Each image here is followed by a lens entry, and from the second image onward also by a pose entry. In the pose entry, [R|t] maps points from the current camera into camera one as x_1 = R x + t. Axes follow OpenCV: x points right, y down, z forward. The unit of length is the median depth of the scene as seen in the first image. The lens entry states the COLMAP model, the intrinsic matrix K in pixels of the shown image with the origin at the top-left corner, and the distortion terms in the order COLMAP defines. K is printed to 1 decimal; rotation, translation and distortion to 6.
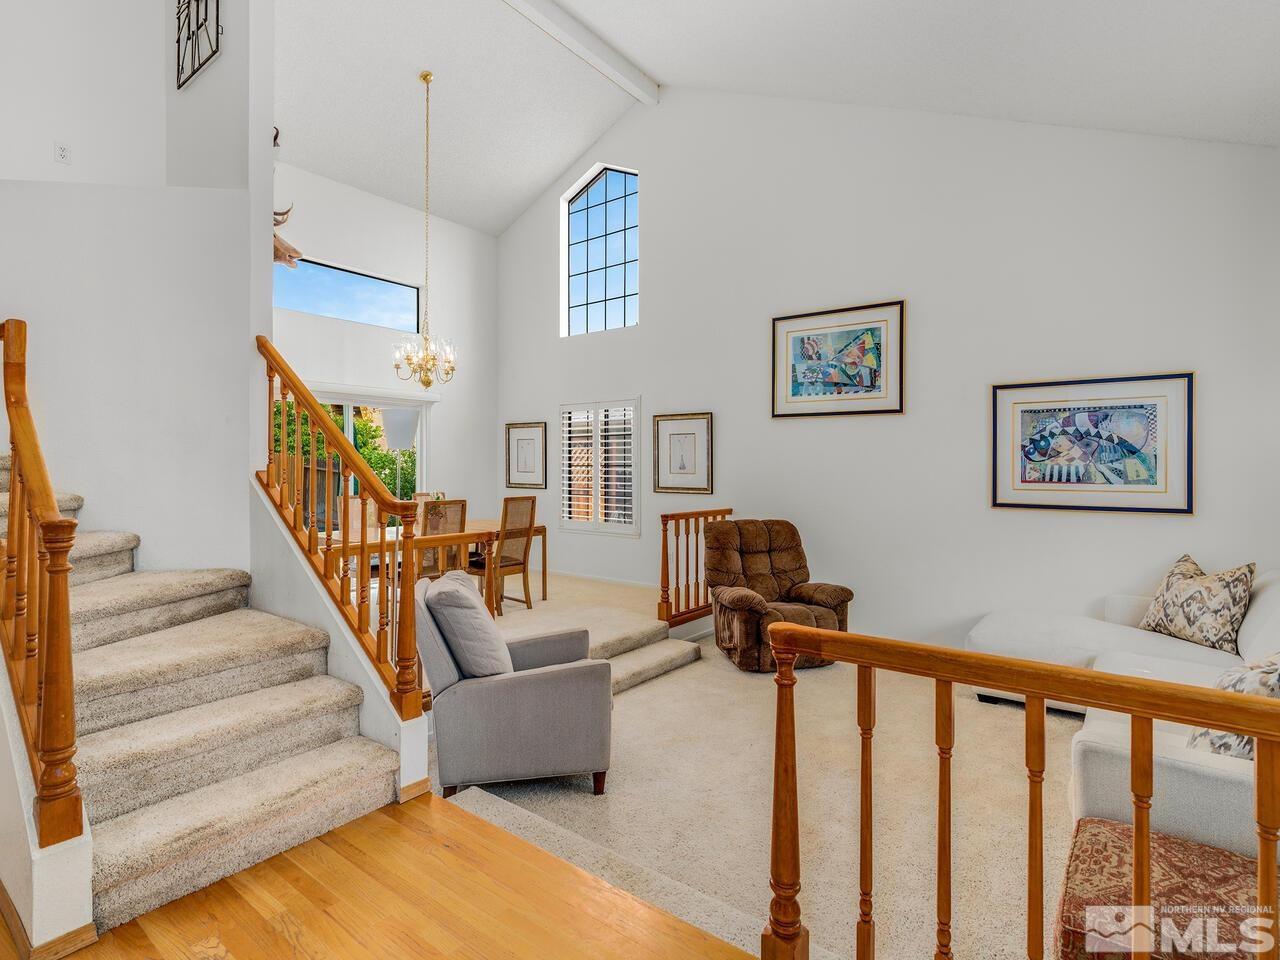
lens RADIAL K [[651.8, 0, 639.4], [0, 651.8, 461.3], [0, 0, 1]] dist [-0.009496, 0.000984]
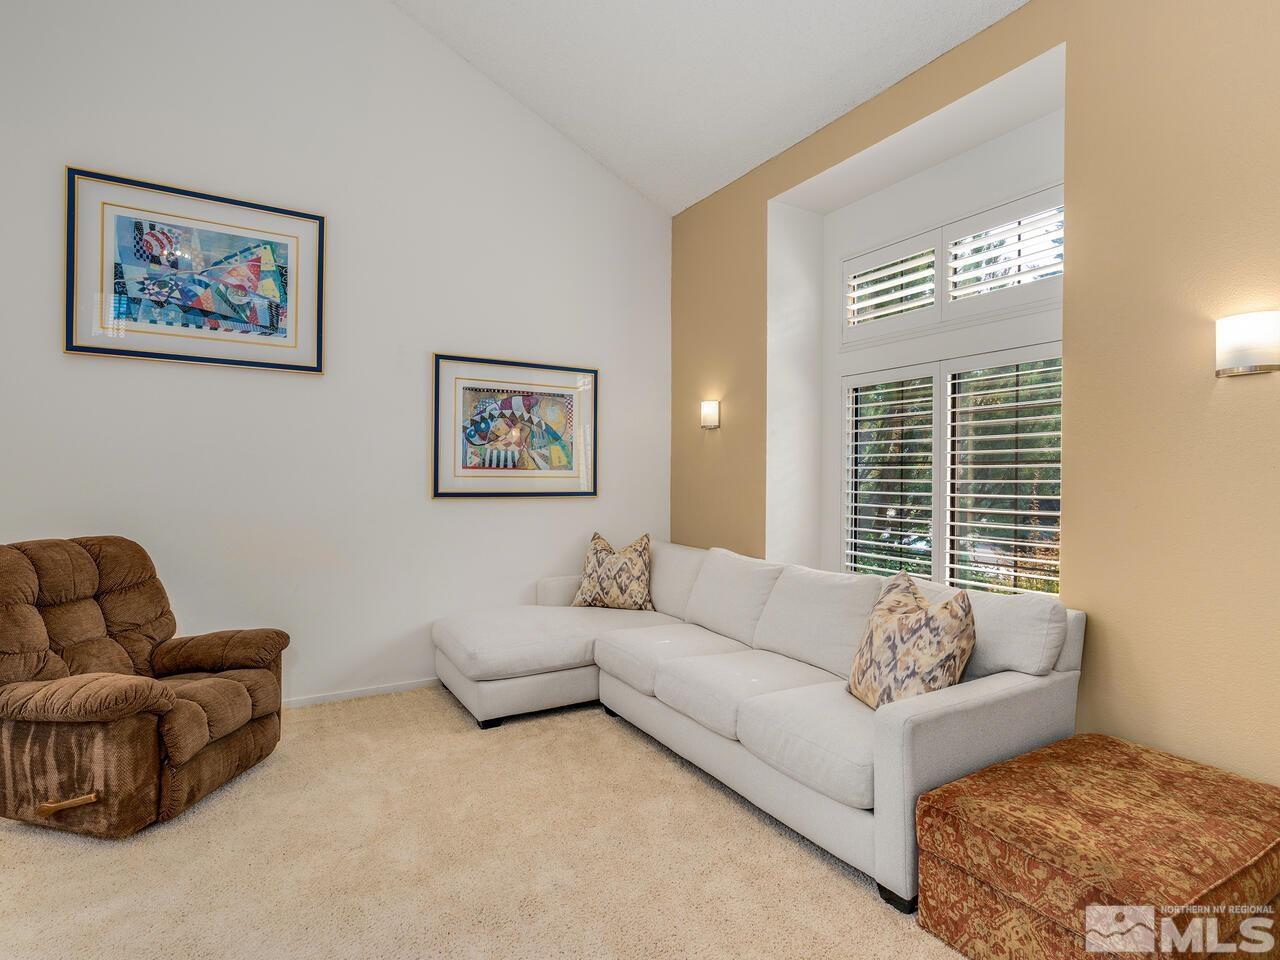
lens RADIAL K [[659.0, 0, 637.8], [0, 659.0, 477.4], [0, 0, 1]] dist [-0.005105, -0.000040]
pose [[0.378645, -0.001420, 0.925541, -0.155413], [-0.014648, 0.999864, 0.007526, 0.035036], [-0.925426, -0.016407, 0.378573, 0.445350]]
